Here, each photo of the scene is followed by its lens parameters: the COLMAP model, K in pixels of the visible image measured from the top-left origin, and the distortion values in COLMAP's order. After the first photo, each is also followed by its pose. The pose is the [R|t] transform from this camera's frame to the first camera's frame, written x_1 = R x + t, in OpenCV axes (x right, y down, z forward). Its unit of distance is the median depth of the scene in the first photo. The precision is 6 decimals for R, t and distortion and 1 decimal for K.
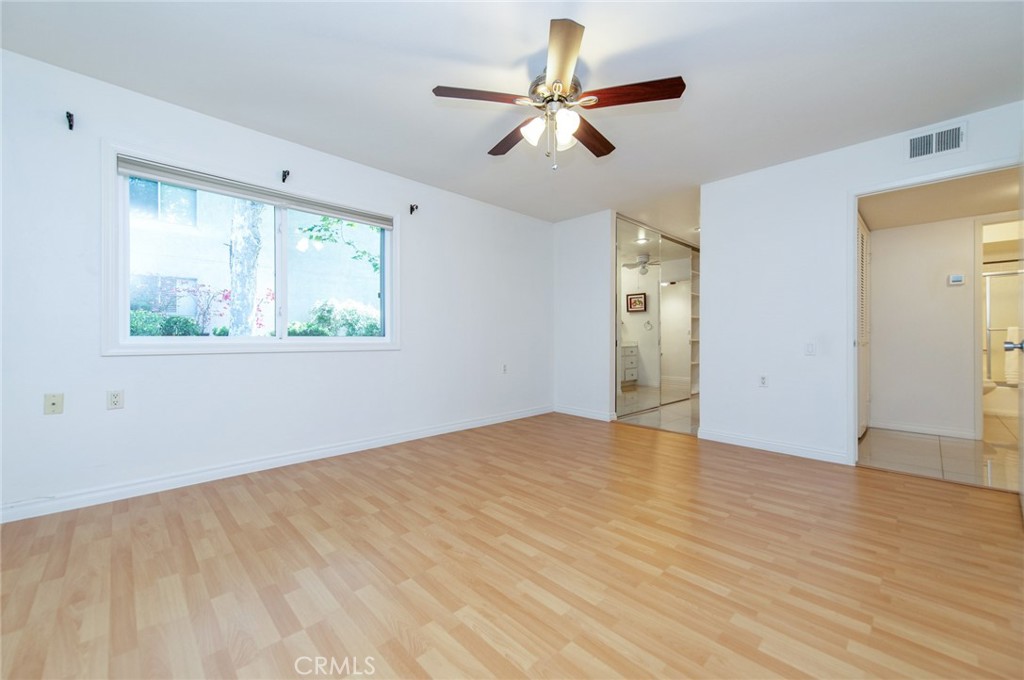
lens RADIAL K [[403.0, 0, 516.4], [0, 403.0, 341.2], [0, 0, 1]] dist [0.014631, -0.004012]
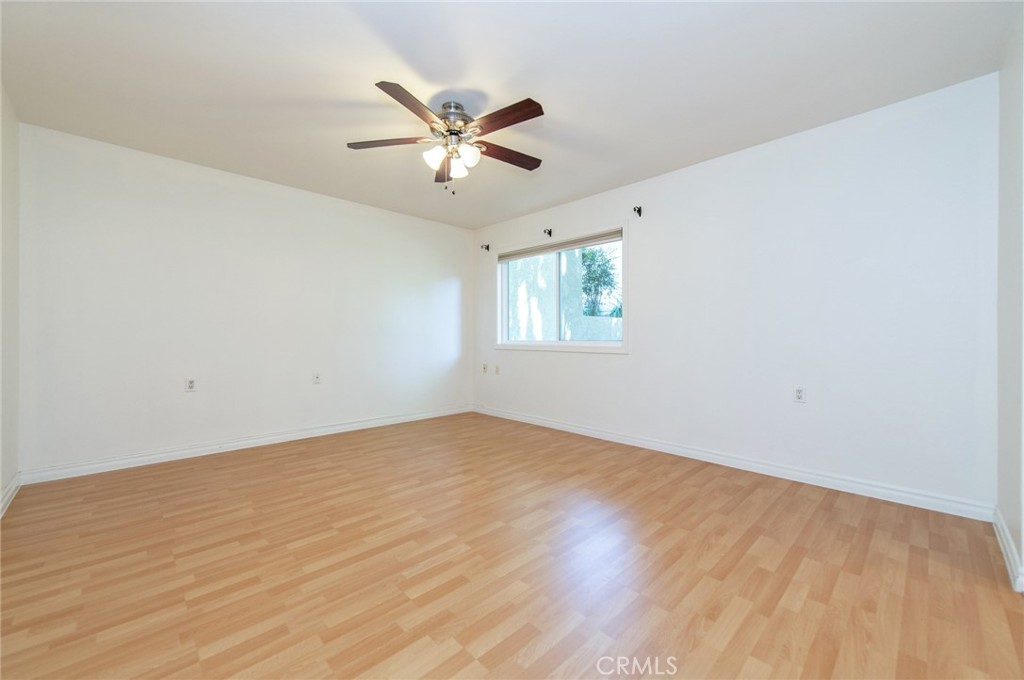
lens RADIAL K [[403.0, 0, 509.7], [0, 403.0, 343.3], [0, 0, 1]] dist [0.014631, -0.004012]
pose [[-0.015350, 0.014834, -0.999772, 1.186778], [-0.011530, 0.999821, 0.015012, -0.028186], [0.999816, 0.011758, -0.015176, 1.145038]]
